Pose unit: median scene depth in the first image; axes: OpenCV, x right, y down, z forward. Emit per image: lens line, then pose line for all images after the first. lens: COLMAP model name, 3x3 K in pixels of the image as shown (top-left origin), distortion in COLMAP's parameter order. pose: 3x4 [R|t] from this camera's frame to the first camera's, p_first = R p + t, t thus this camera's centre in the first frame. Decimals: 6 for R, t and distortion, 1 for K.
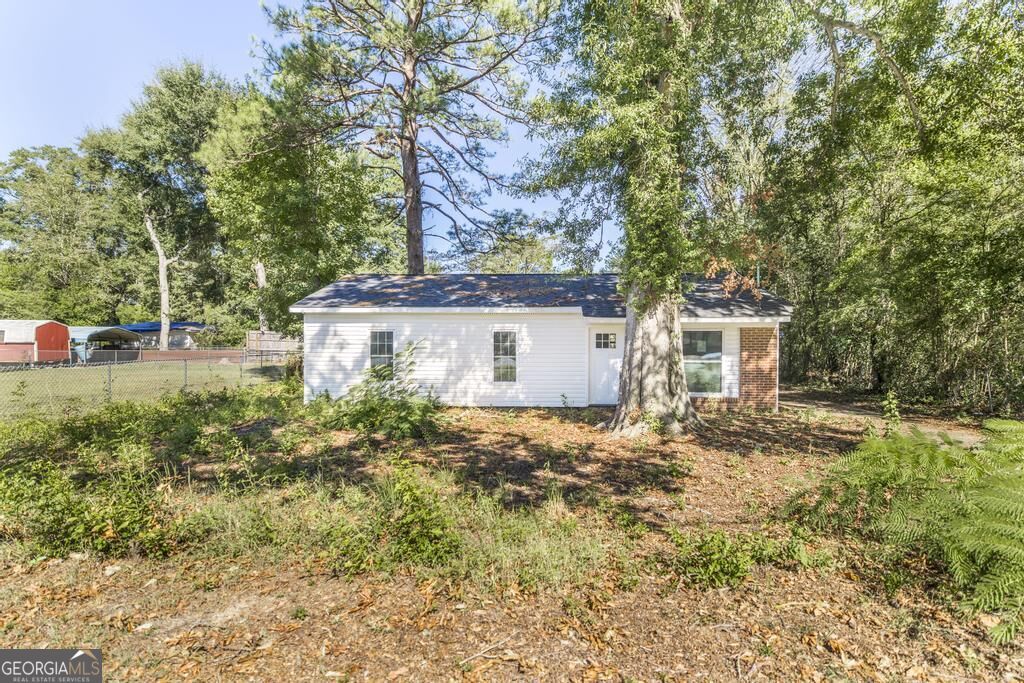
lens RADIAL K [[527.2, 0, 512.8], [0, 527.2, 340.6], [0, 0, 1]] dist [0.000407, -0.000016]
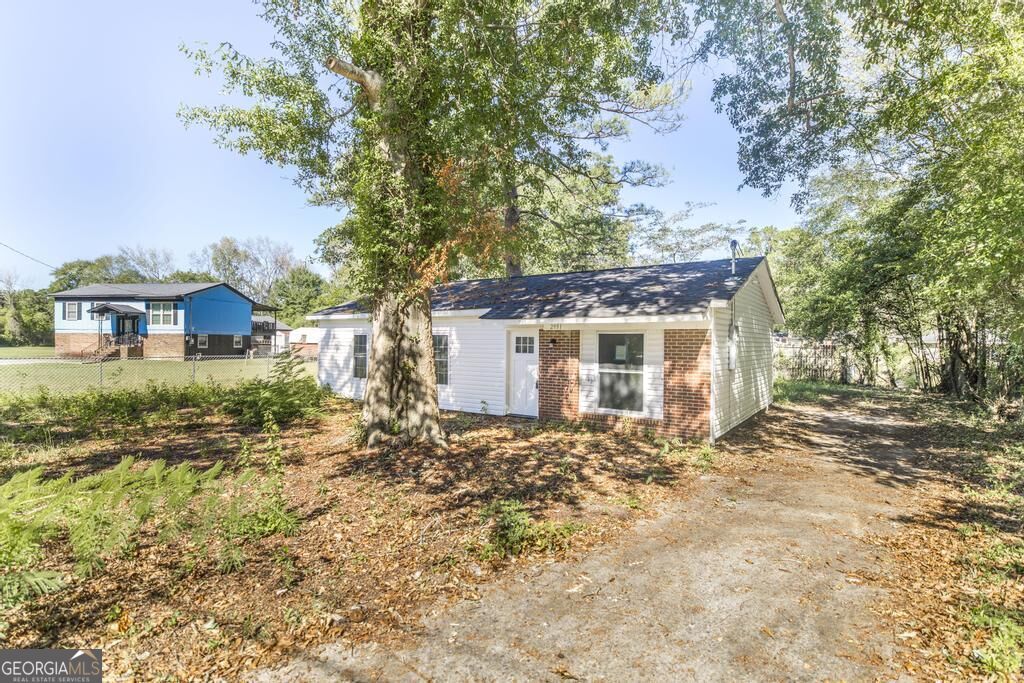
lens RADIAL K [[491.6, 0, 508.5], [0, 491.6, 346.5], [0, 0, 1]] dist [0.009055, 0.000099]
pose [[0.849812, 0.011280, -0.526965, 0.600924], [-0.011667, 0.999929, 0.002590, 0.001036], [0.526956, 0.003947, 0.849883, 0.262214]]
